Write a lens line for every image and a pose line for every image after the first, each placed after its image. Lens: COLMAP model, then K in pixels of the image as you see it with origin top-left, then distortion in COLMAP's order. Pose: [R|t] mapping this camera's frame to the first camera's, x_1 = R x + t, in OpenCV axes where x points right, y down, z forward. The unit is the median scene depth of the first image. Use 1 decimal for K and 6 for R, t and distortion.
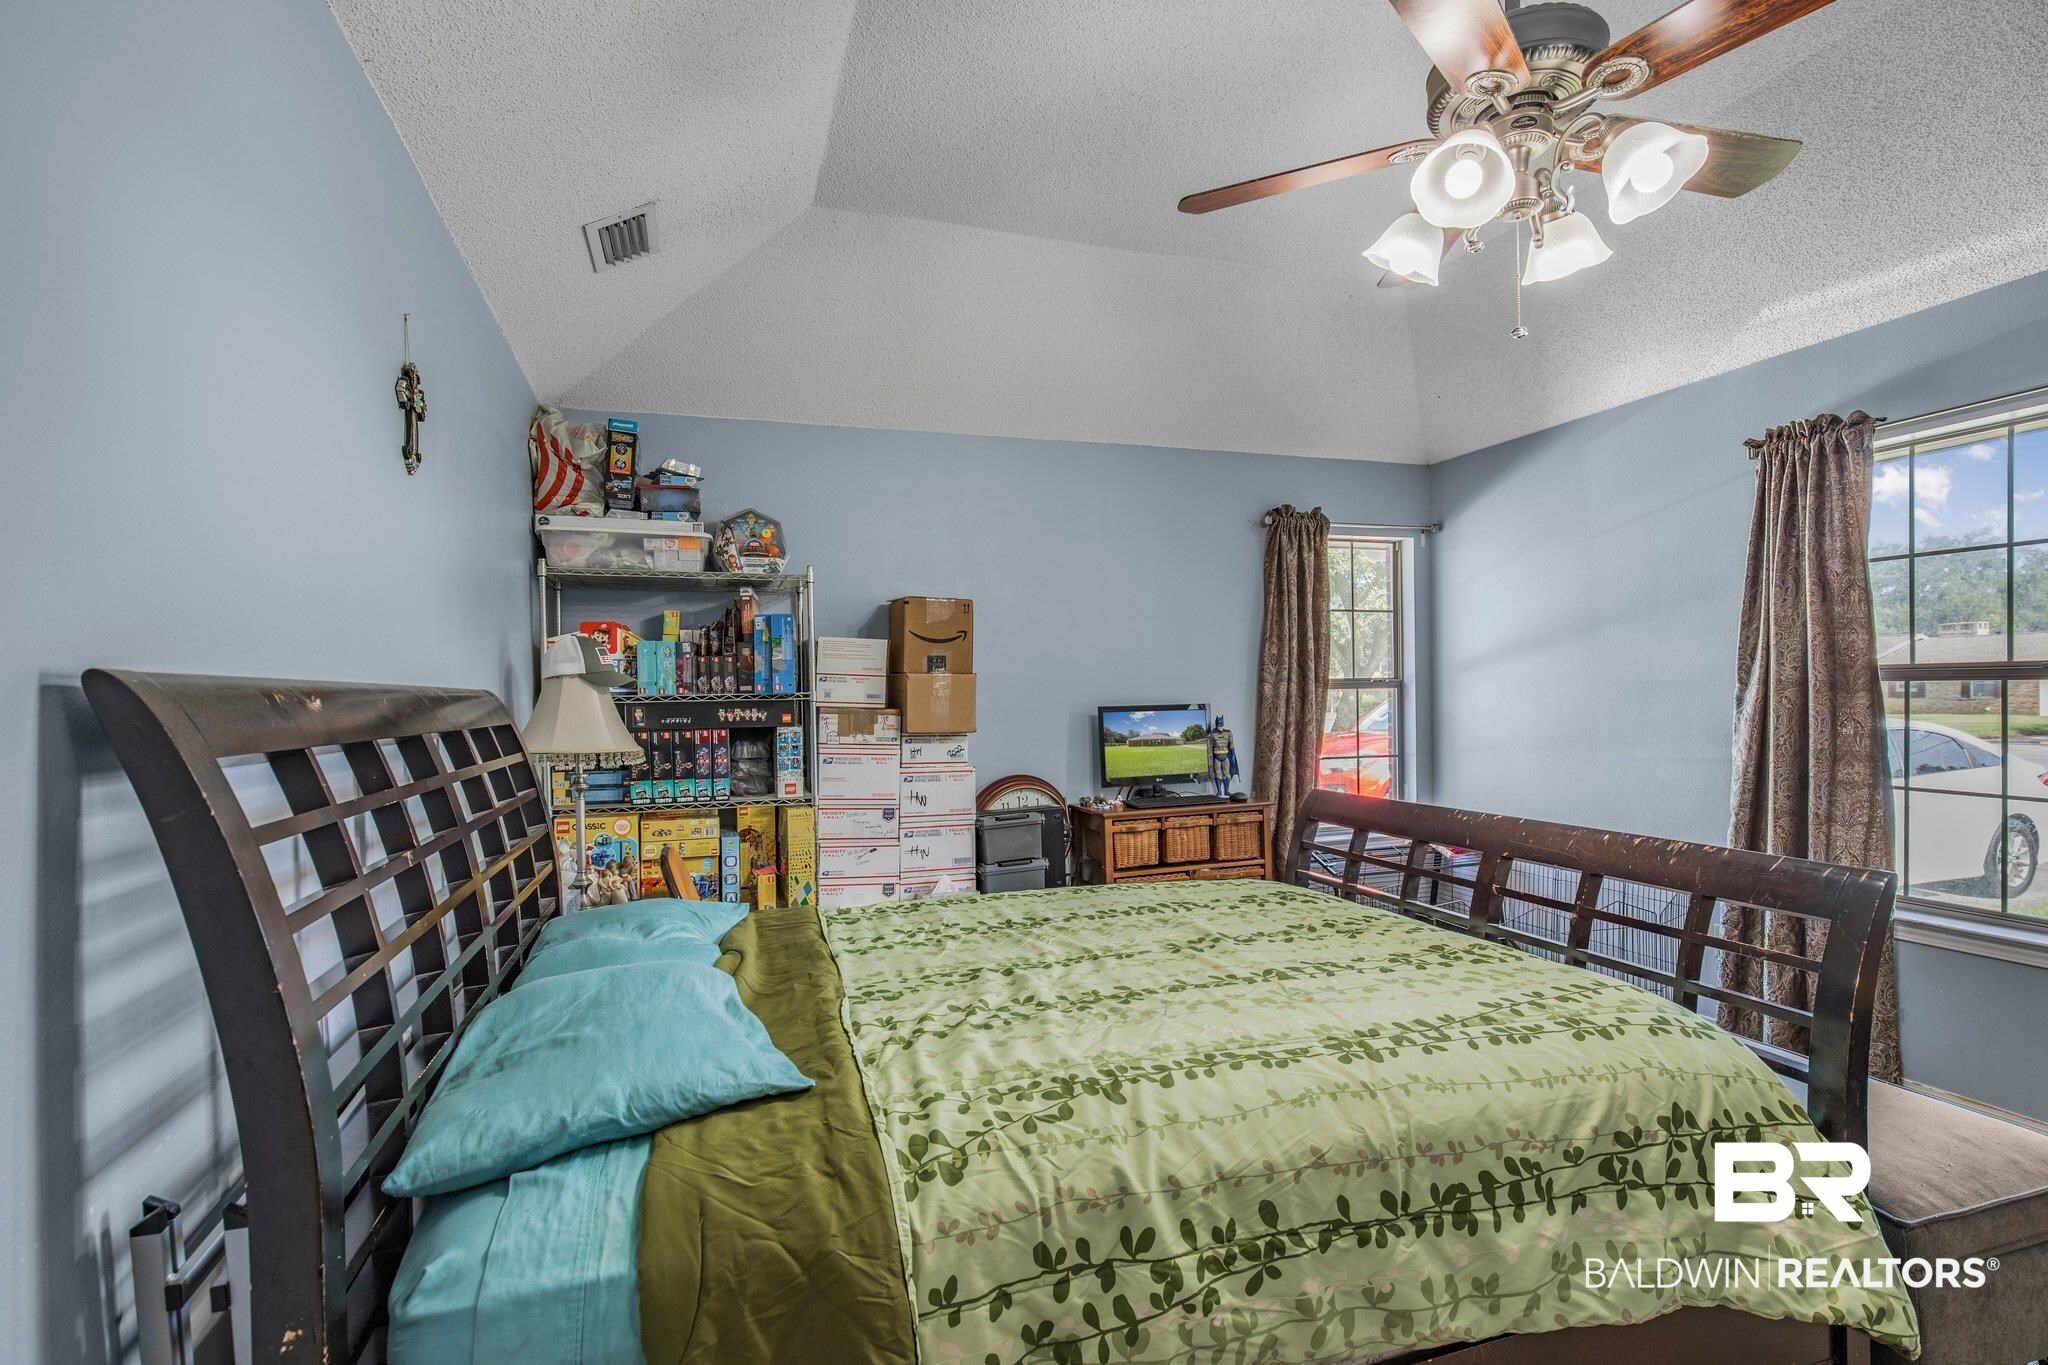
lens RADIAL K [[959.3, 0, 1025.1], [0, 959.3, 703.3], [0, 0, 1]] dist [-0.001879, 0.000262]
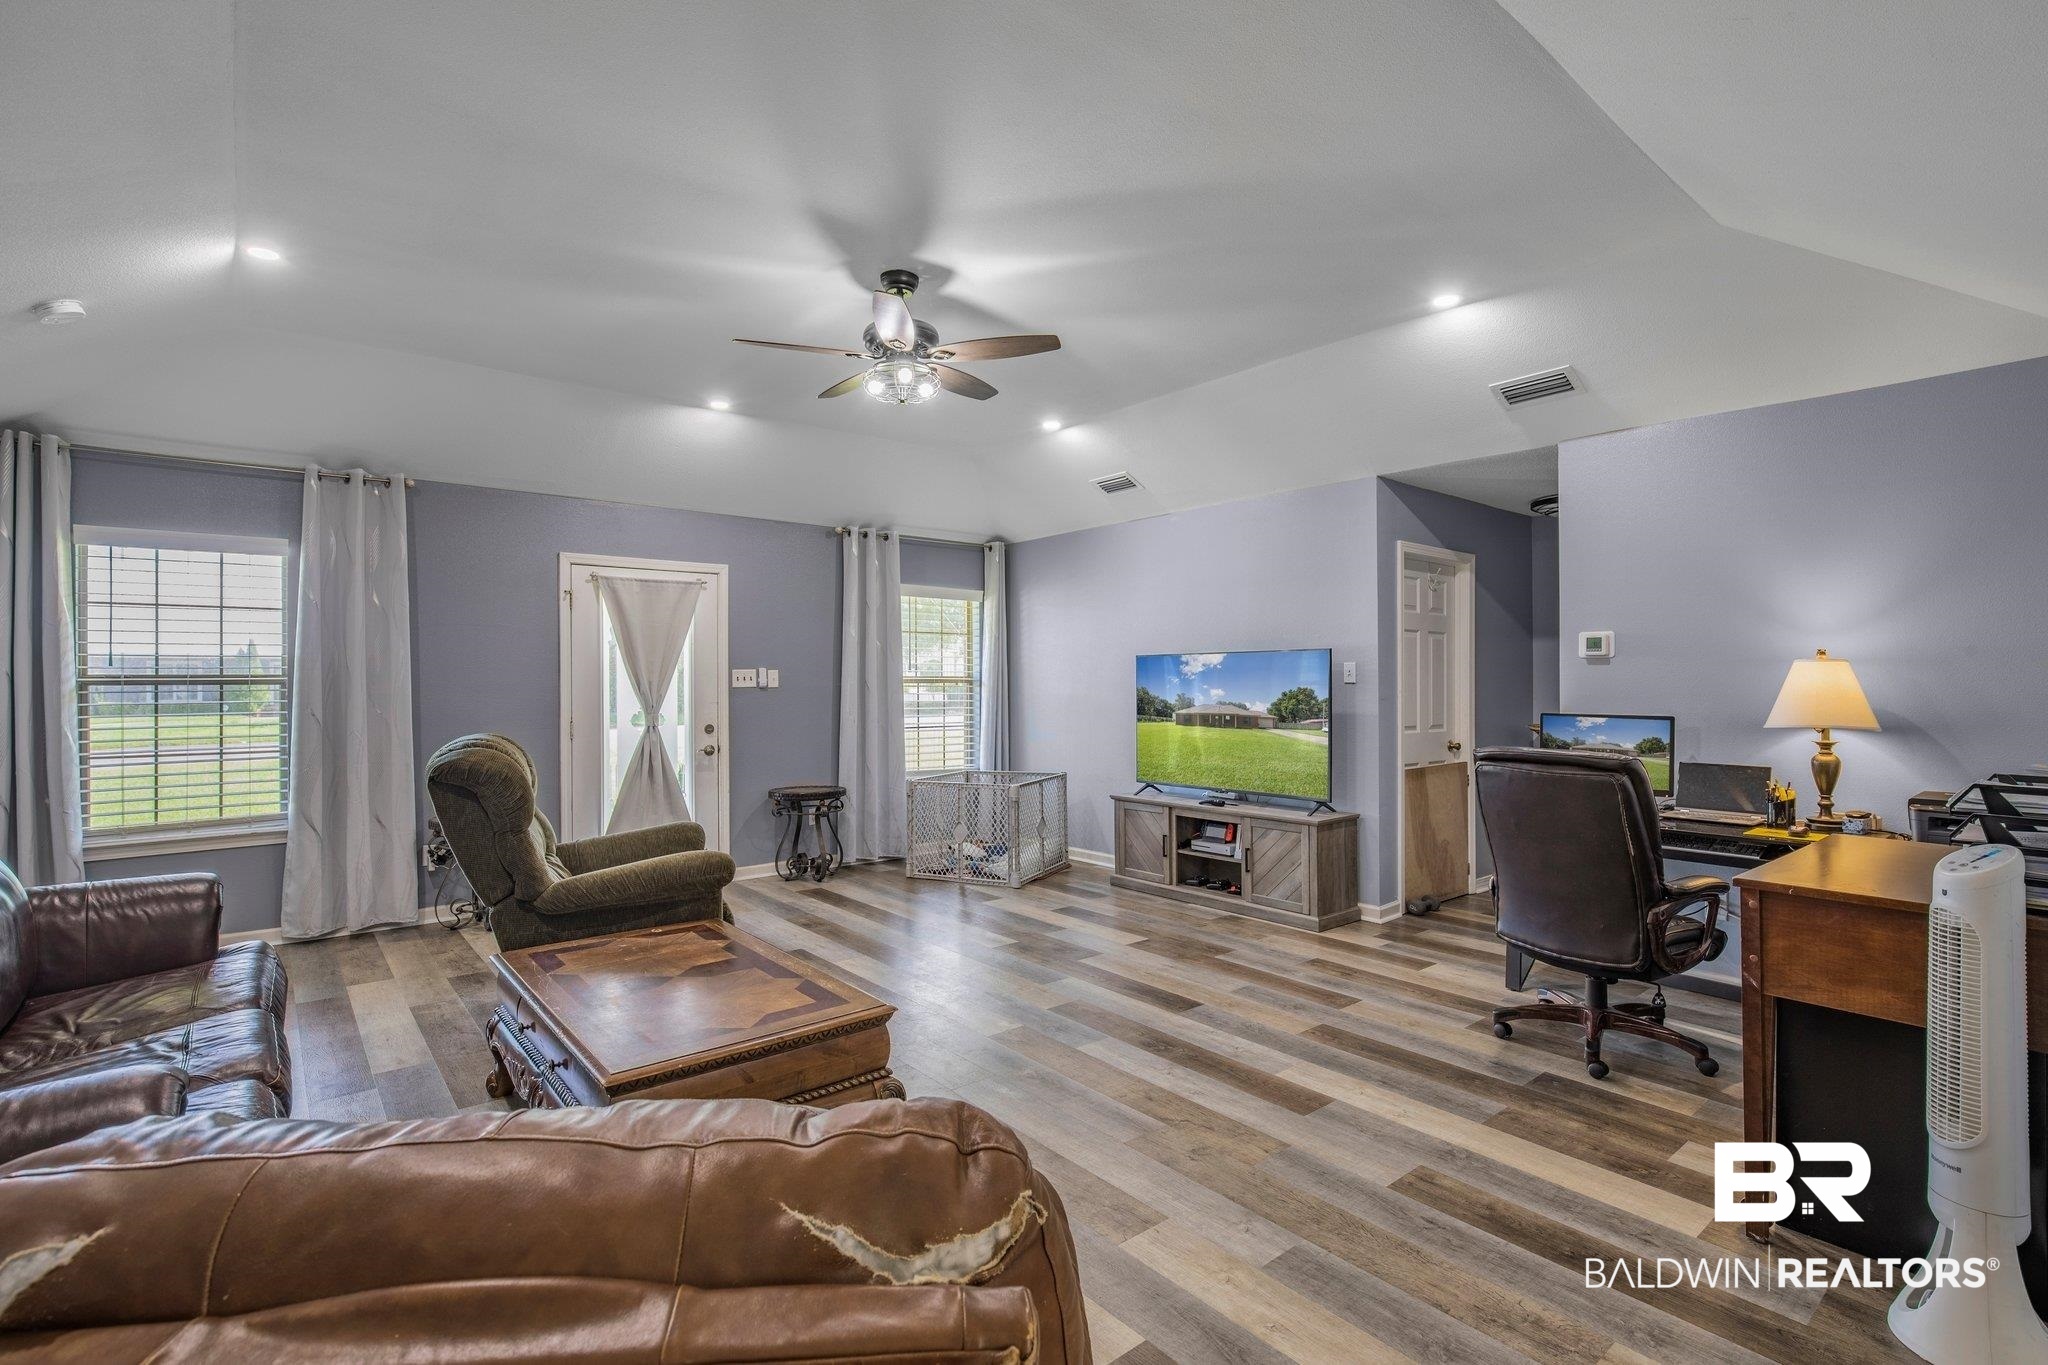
lens RADIAL K [[959.9, 0, 1026.6], [0, 959.9, 673.7], [0, 0, 1]] dist [-0.002085, -0.000139]
pose [[0.361721, 0.011032, -0.932221, 0.699201], [-0.014367, 0.999877, 0.006258, 0.020299], [0.932176, 0.011129, 0.361835, 0.939297]]
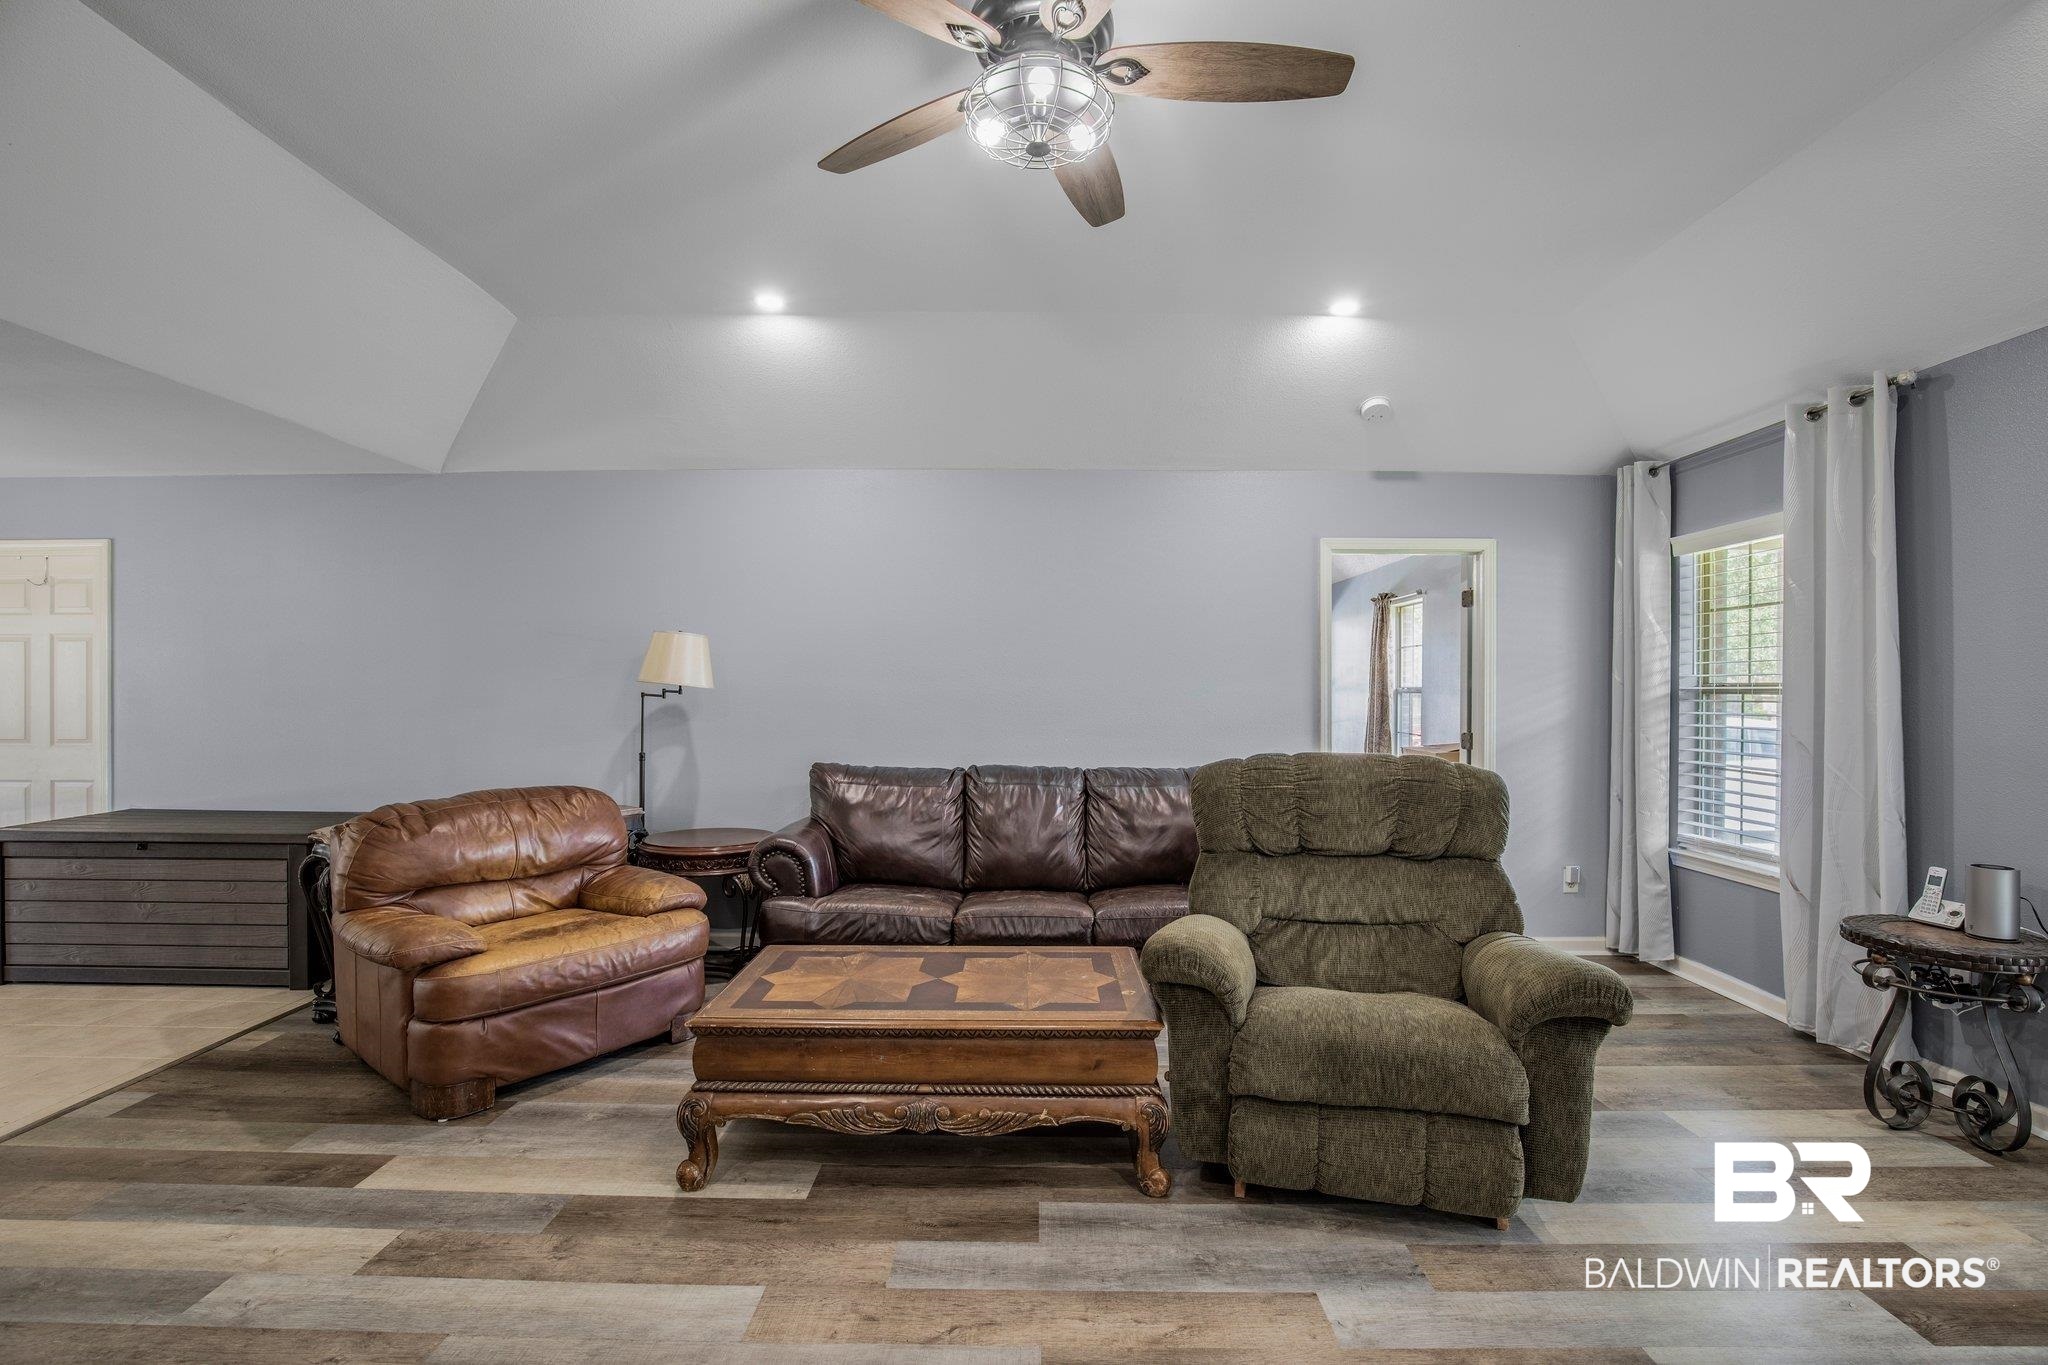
lens RADIAL K [[959.9, 0, 1026.6], [0, 959.9, 673.7], [0, 0, 1]] dist [-0.002085, -0.000139]
pose [[-0.955206, 0.016429, 0.295486, 0.252123], [0.017928, 0.999836, 0.002366, 0.018897], [-0.295399, 0.007558, -0.955344, 1.239842]]
